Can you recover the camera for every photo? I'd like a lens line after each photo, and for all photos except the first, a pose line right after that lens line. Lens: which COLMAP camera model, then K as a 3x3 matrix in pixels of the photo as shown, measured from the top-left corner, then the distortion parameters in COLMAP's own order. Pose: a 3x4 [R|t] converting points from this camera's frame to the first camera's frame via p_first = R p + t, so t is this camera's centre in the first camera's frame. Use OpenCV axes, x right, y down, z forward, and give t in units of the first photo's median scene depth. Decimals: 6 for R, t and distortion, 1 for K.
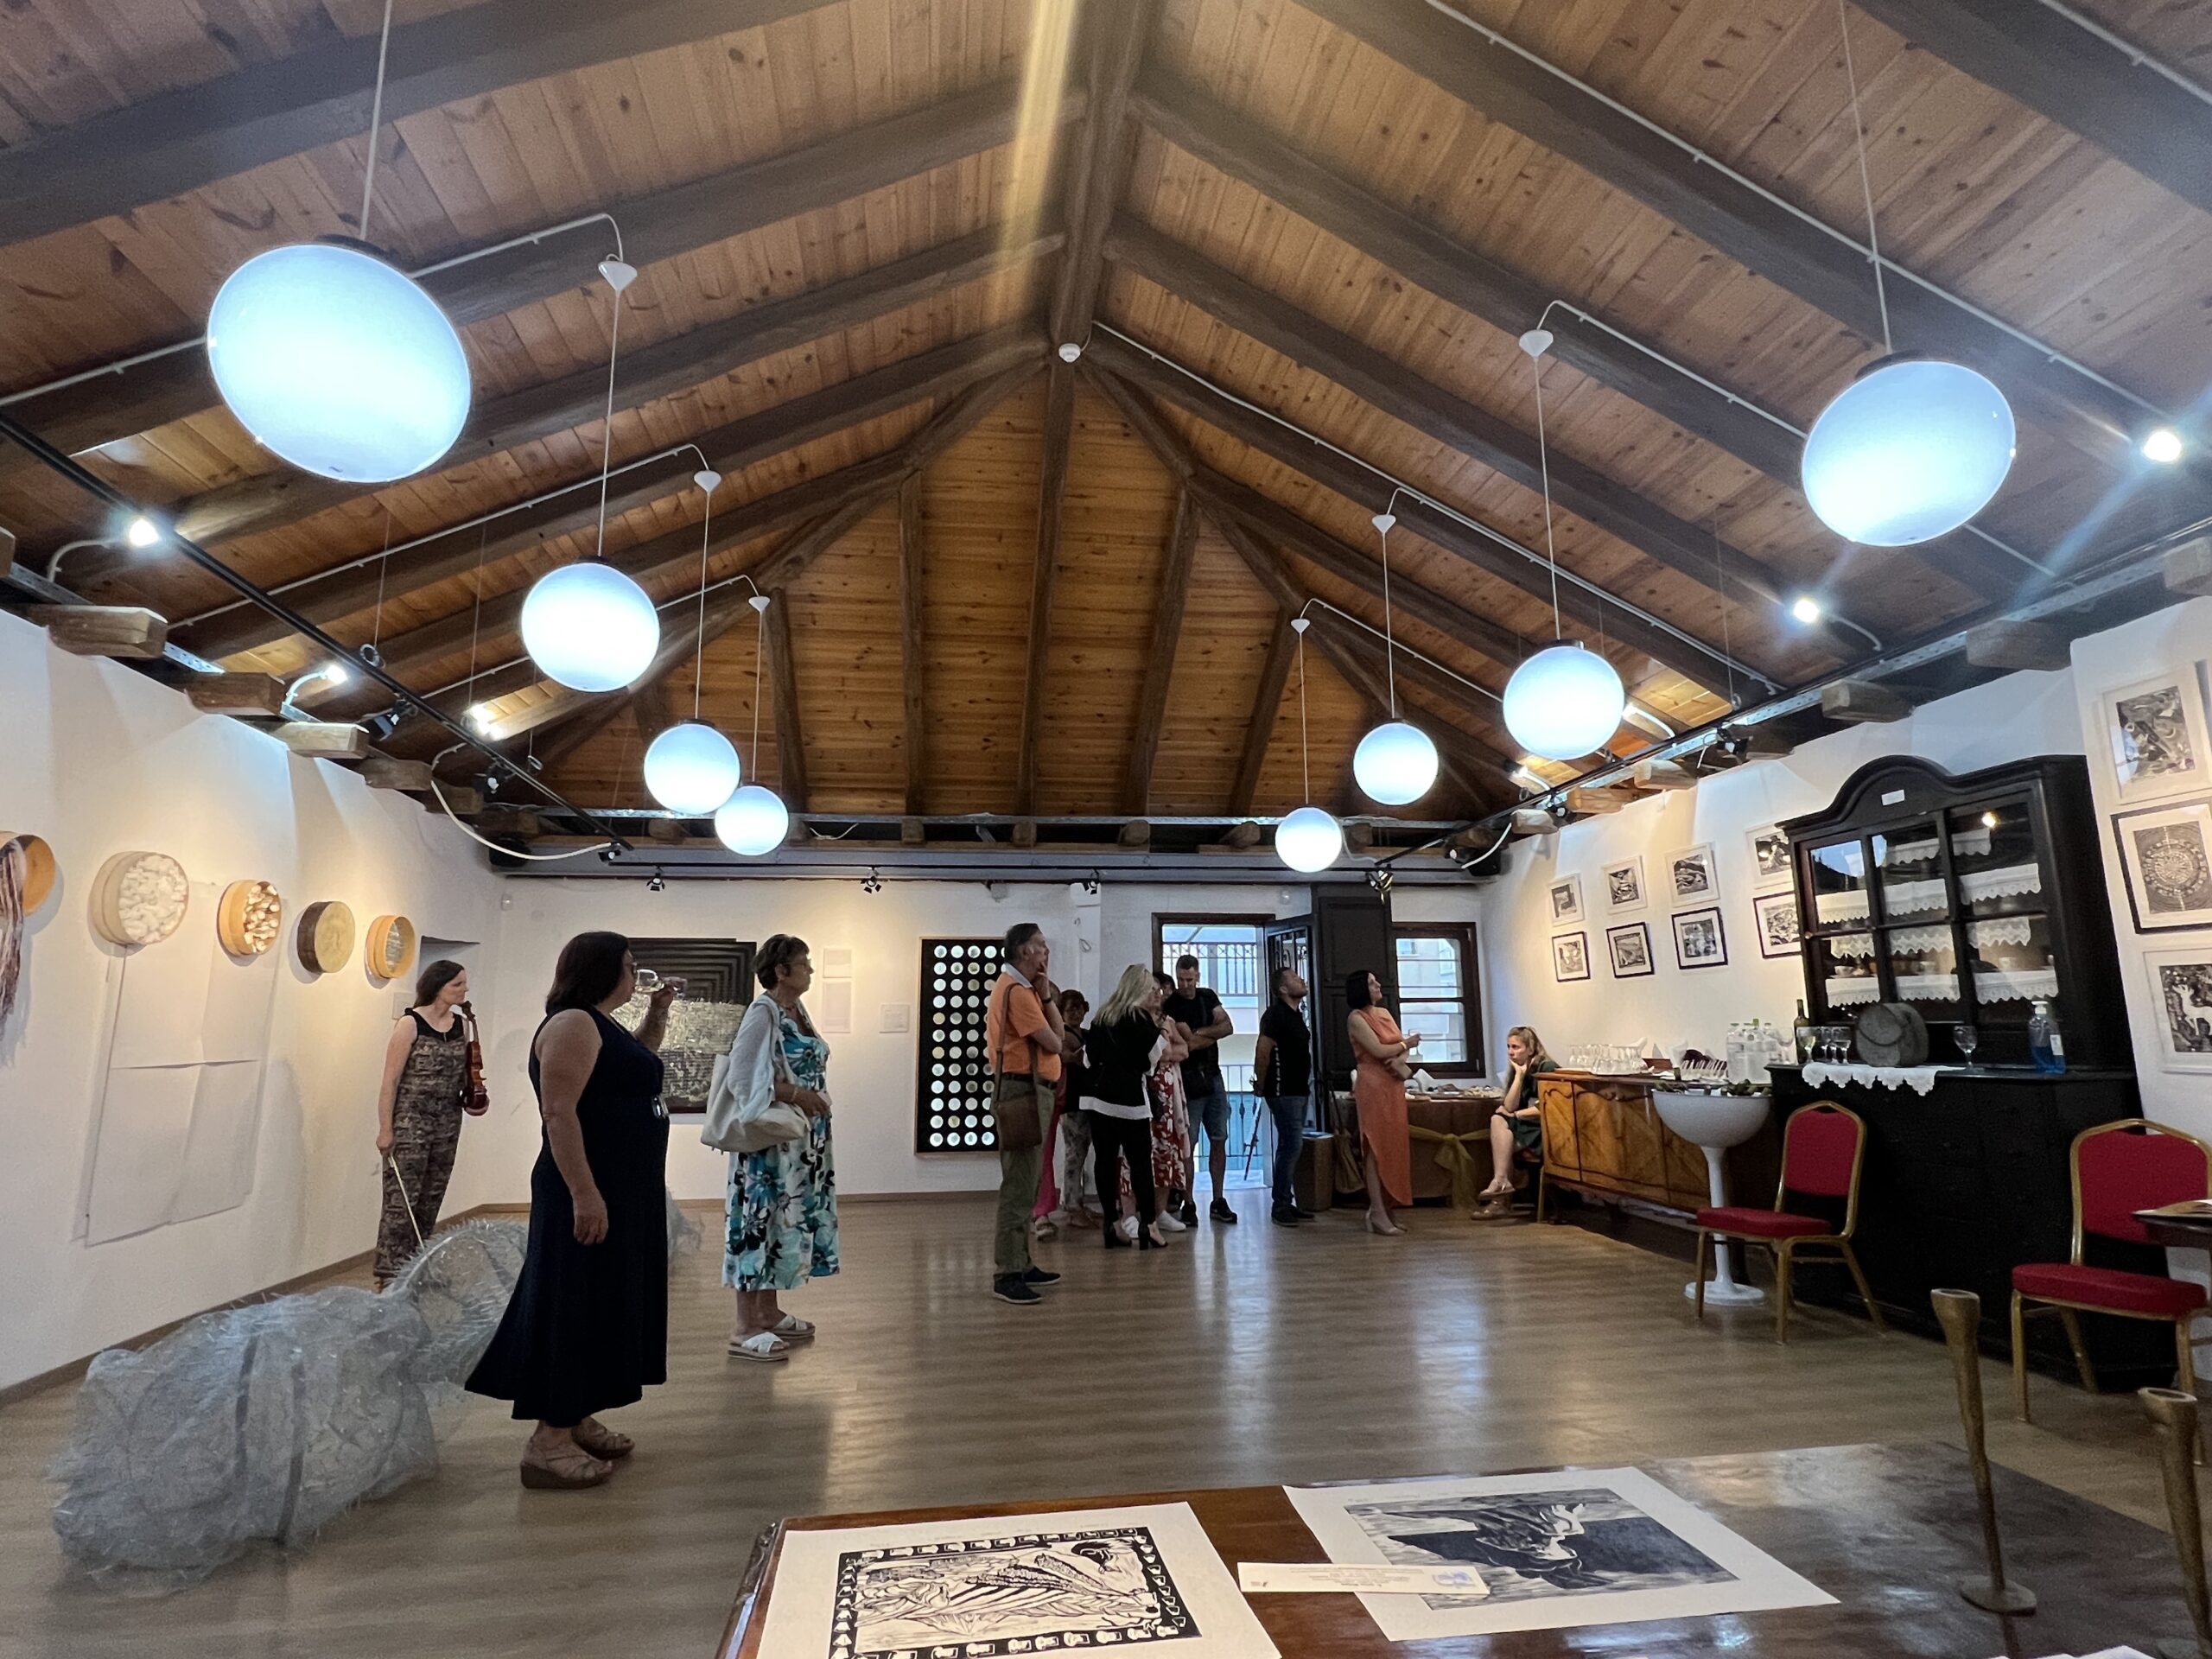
lens RADIAL K [[1108.4, 0, 1102.5], [0, 1108.4, 828.3], [0, 0, 1]] dist [-0.000894, -0.000049]
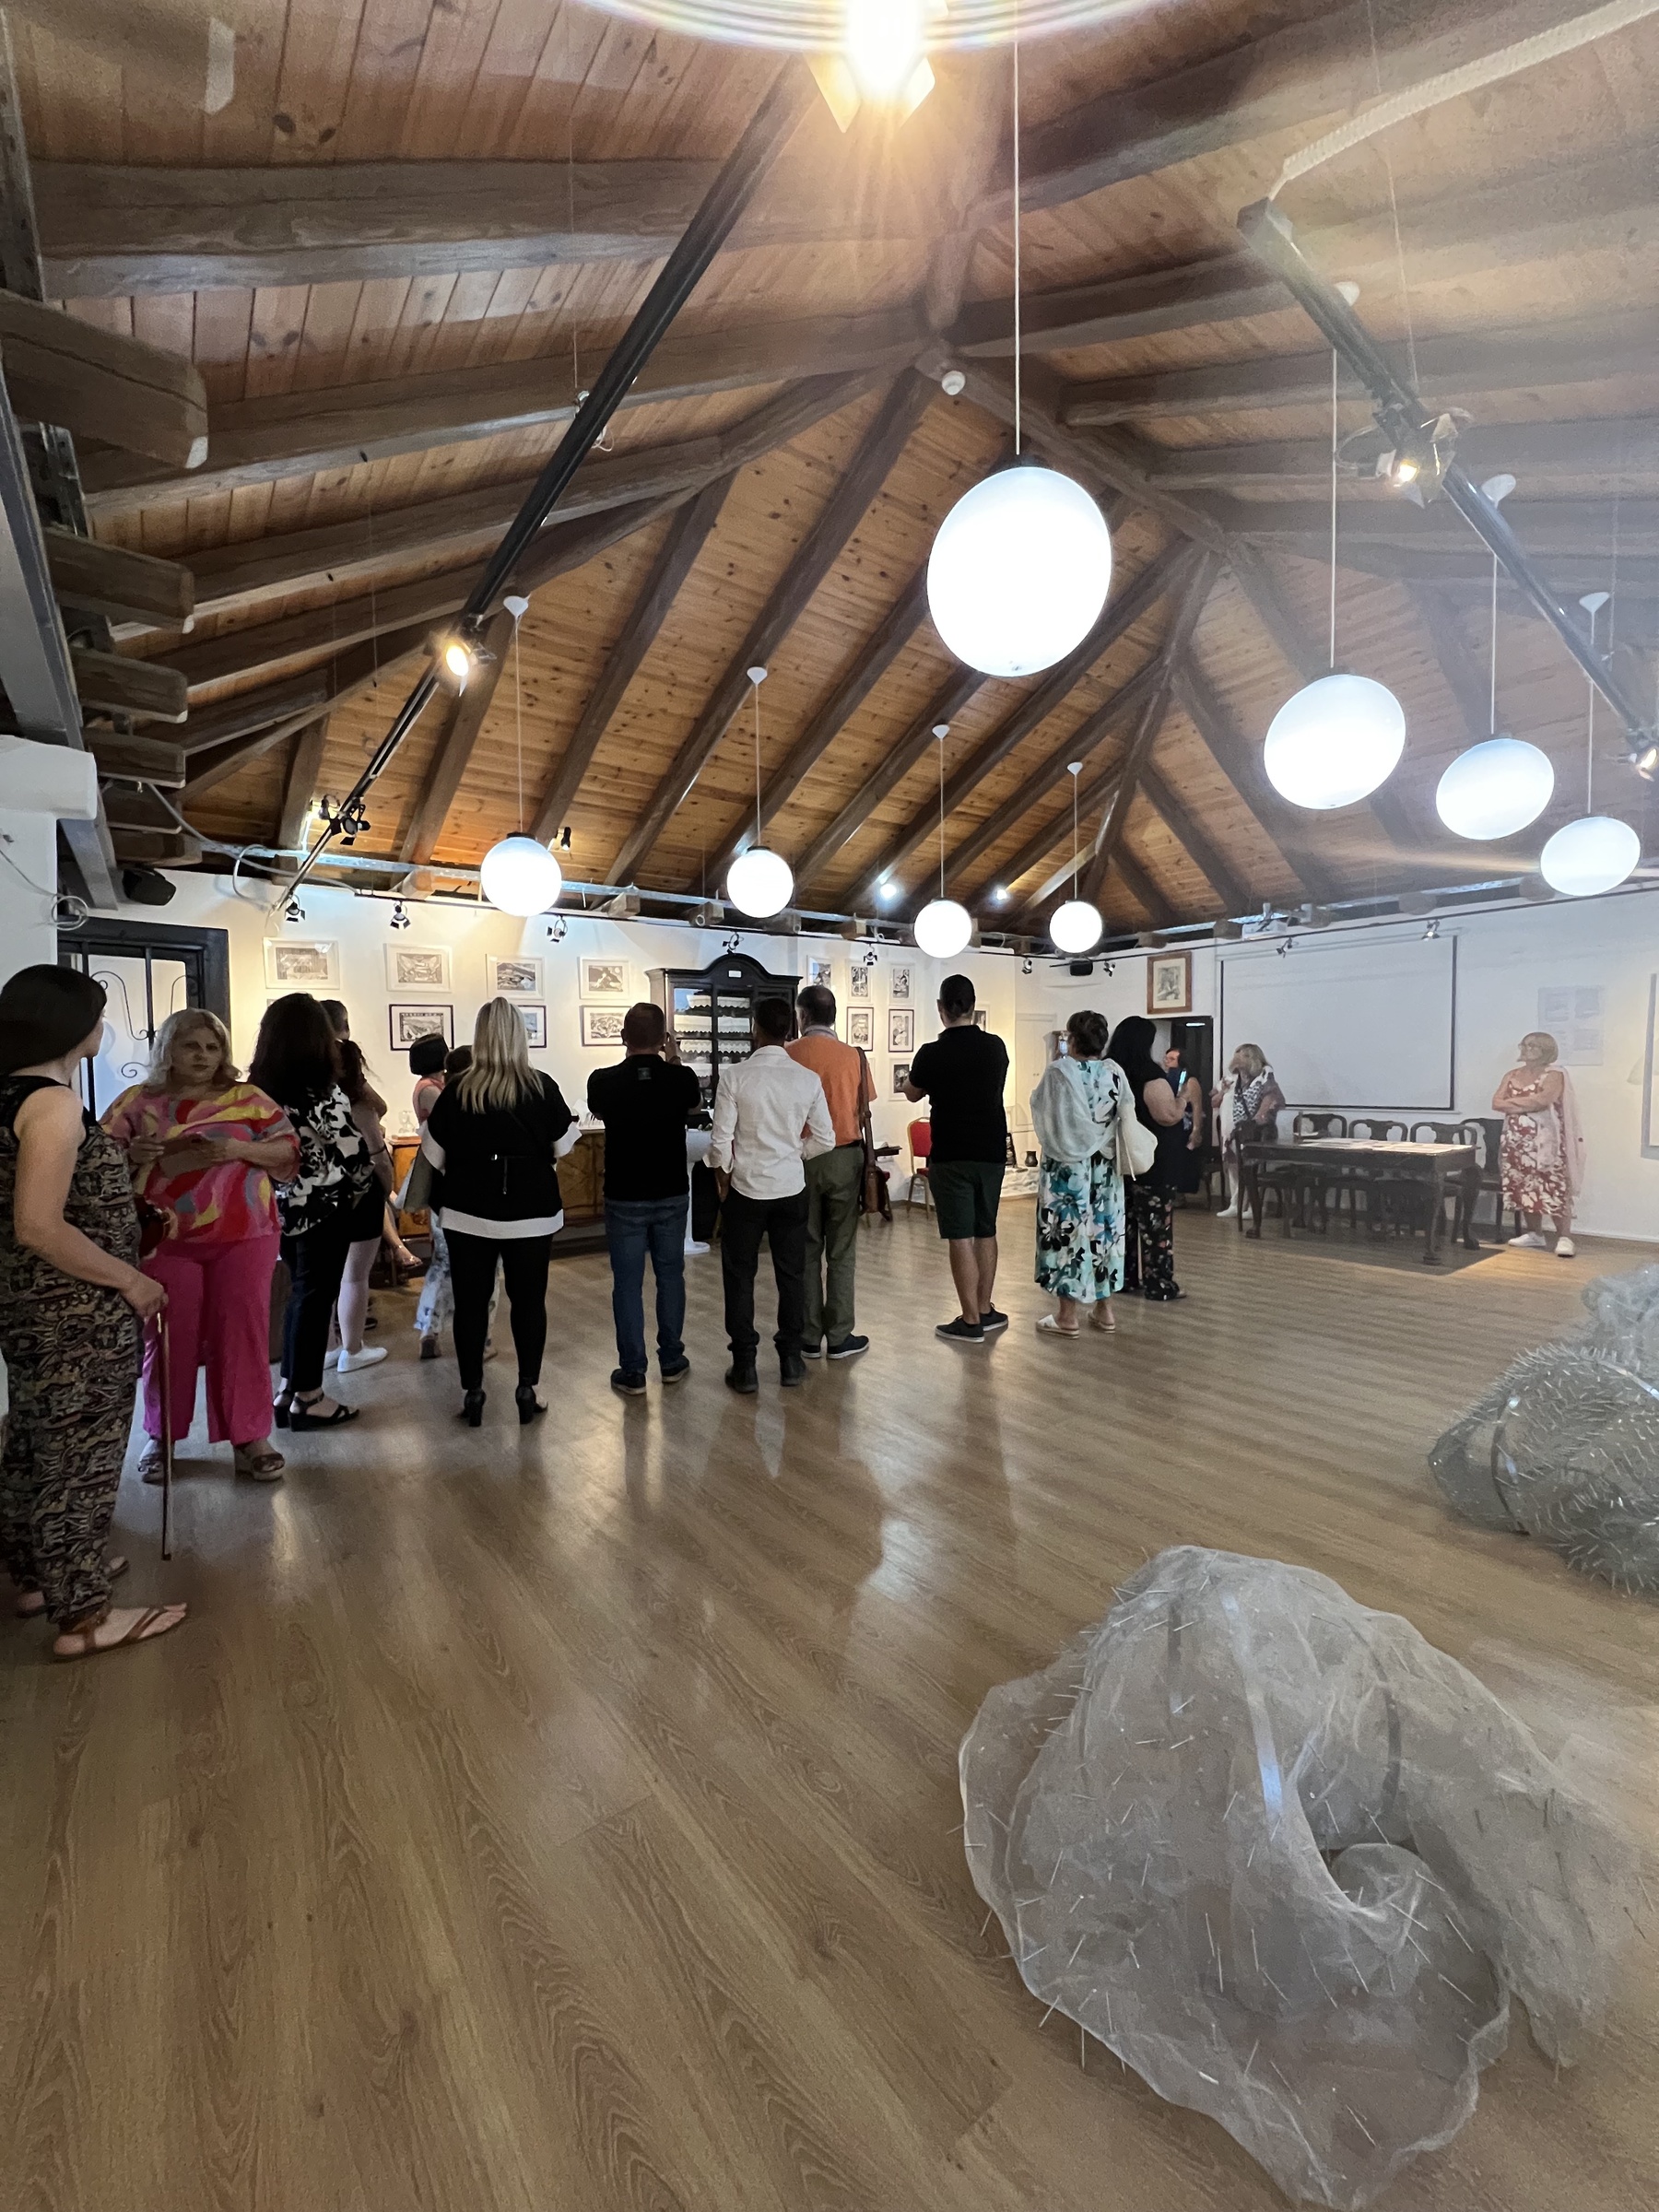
lens RADIAL K [[888.1, 0, 827.9], [0, 888.1, 1110.3], [0, 0, 1]] dist [-0.000322, -0.000007]
pose [[-0.463003, -0.008283, 0.886318, -0.572317], [-0.138037, 0.988429, -0.062872, 0.216053], [-0.875542, -0.151455, -0.458789, 1.157643]]
